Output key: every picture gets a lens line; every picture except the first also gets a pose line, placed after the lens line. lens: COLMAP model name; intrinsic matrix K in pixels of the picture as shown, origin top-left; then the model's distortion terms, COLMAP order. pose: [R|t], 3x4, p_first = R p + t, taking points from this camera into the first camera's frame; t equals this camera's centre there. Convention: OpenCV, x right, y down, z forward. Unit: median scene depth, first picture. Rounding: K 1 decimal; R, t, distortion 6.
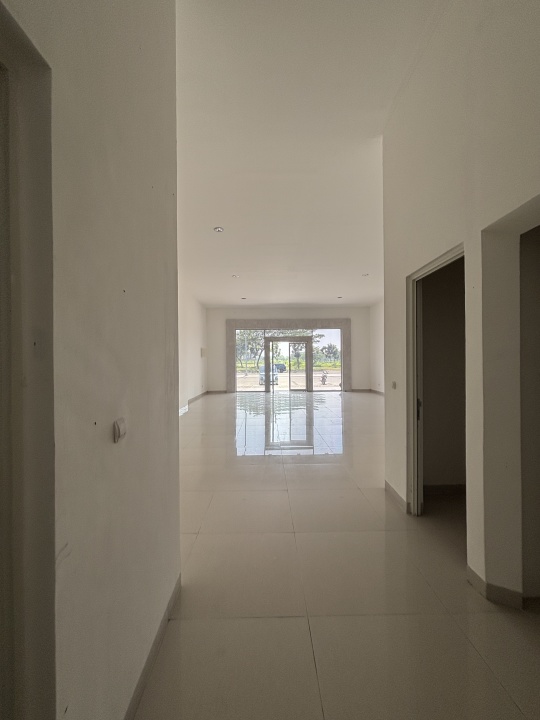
lens RADIAL K [[290.6, 0, 267.5], [0, 290.6, 359.8], [0, 0, 1]] dist [0.000158, 0.000004]
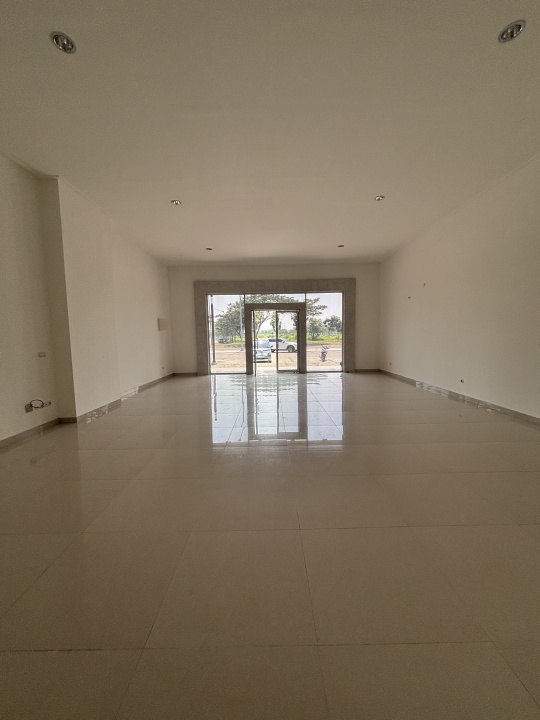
lens RADIAL K [[290.6, 0, 267.5], [0, 290.6, 359.8], [0, 0, 1]] dist [0.000158, 0.000004]
pose [[0.999909, -0.006549, -0.011788, 0.059546], [0.007594, 0.995835, 0.090855, 0.000556], [0.011143, -0.090936, 0.995794, 0.209074]]
